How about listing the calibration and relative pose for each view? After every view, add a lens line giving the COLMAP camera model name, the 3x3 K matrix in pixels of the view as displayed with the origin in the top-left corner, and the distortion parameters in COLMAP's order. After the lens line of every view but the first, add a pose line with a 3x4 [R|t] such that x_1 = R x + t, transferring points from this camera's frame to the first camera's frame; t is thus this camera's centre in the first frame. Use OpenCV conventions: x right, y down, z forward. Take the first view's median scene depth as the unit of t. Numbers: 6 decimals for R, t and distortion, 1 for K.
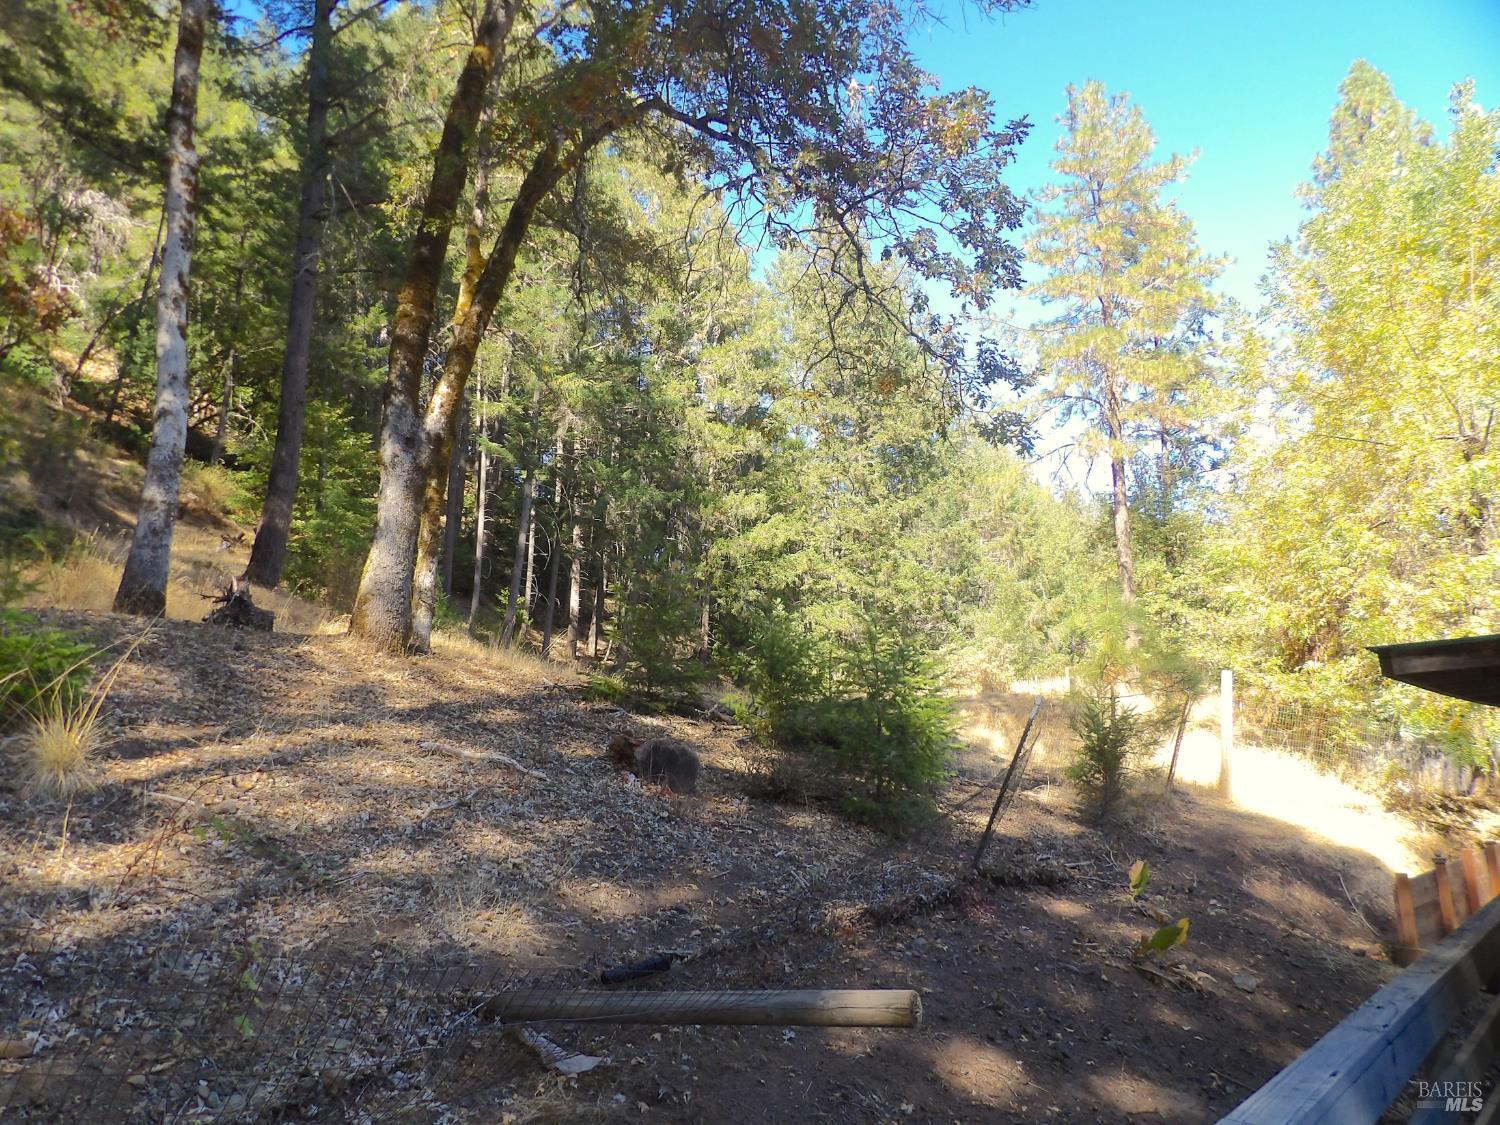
lens RADIAL K [[1069.3, 0, 742.0], [0, 1069.3, 561.8], [0, 0, 1]] dist [-0.040759, 0.040477]
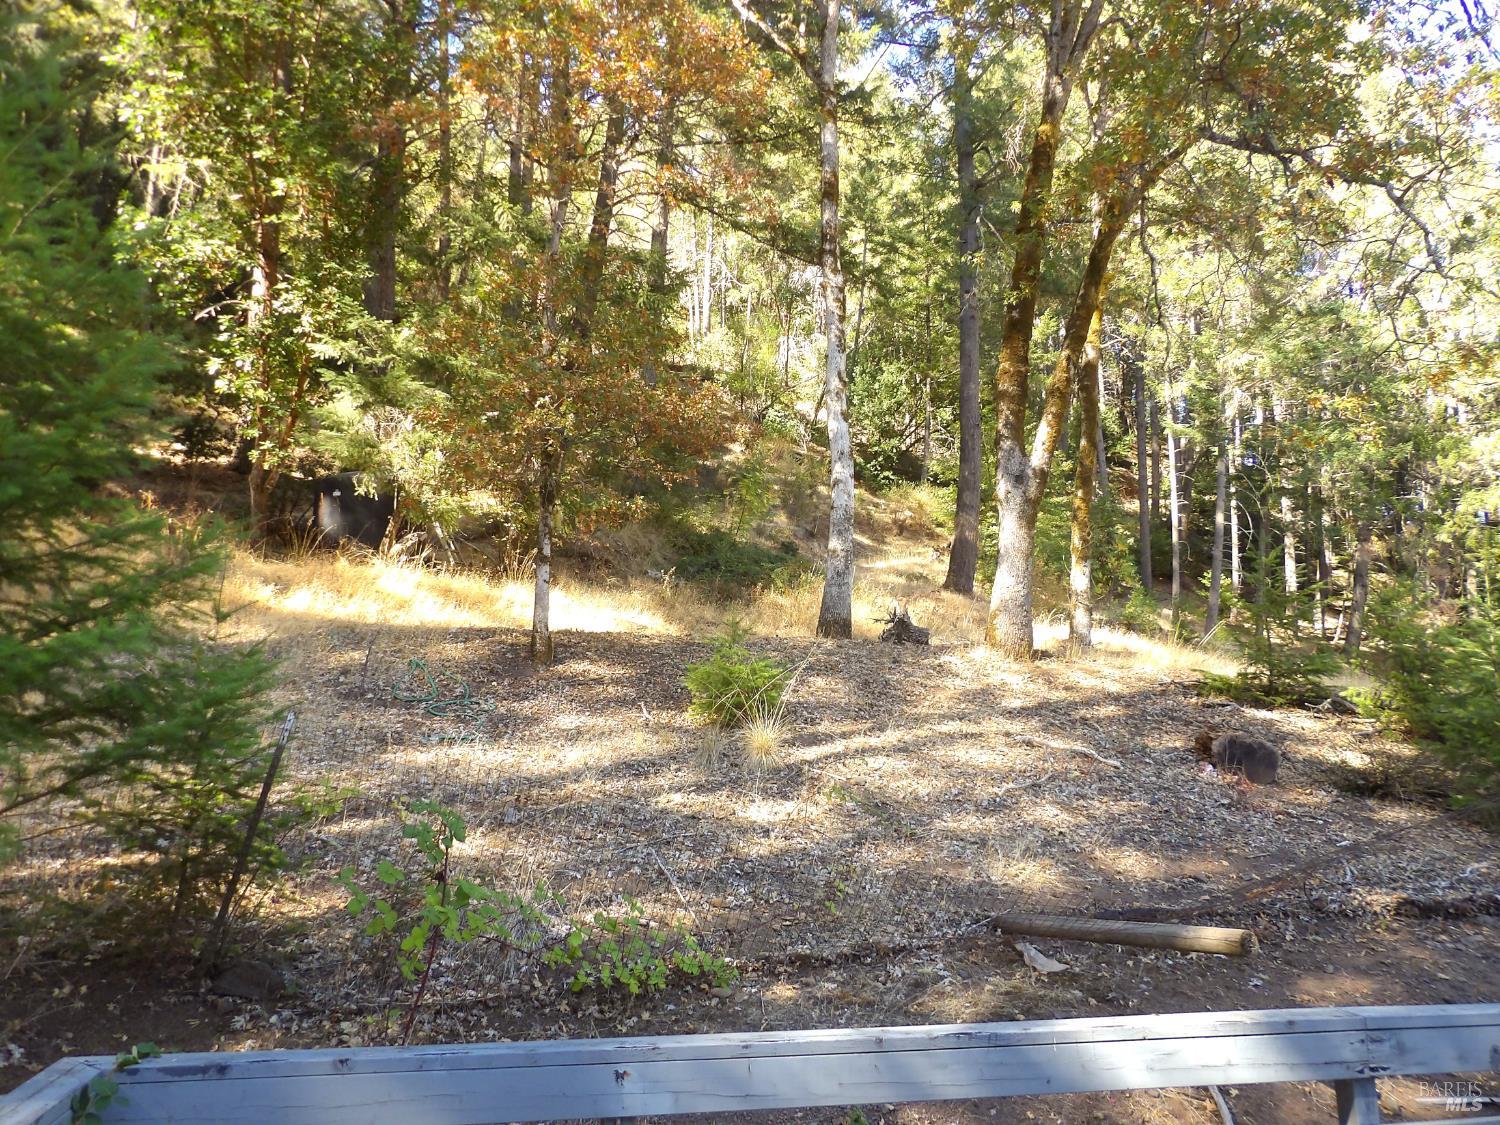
lens RADIAL K [[1069.3, 0, 748.6], [0, 1069.3, 563.2], [0, 0, 1]] dist [-0.040759, 0.040477]
pose [[0.796440, -0.084204, -0.598826, 0.150471], [0.092596, 0.995561, -0.016838, -0.028198], [0.597586, -0.042038, 0.800702, -0.128317]]
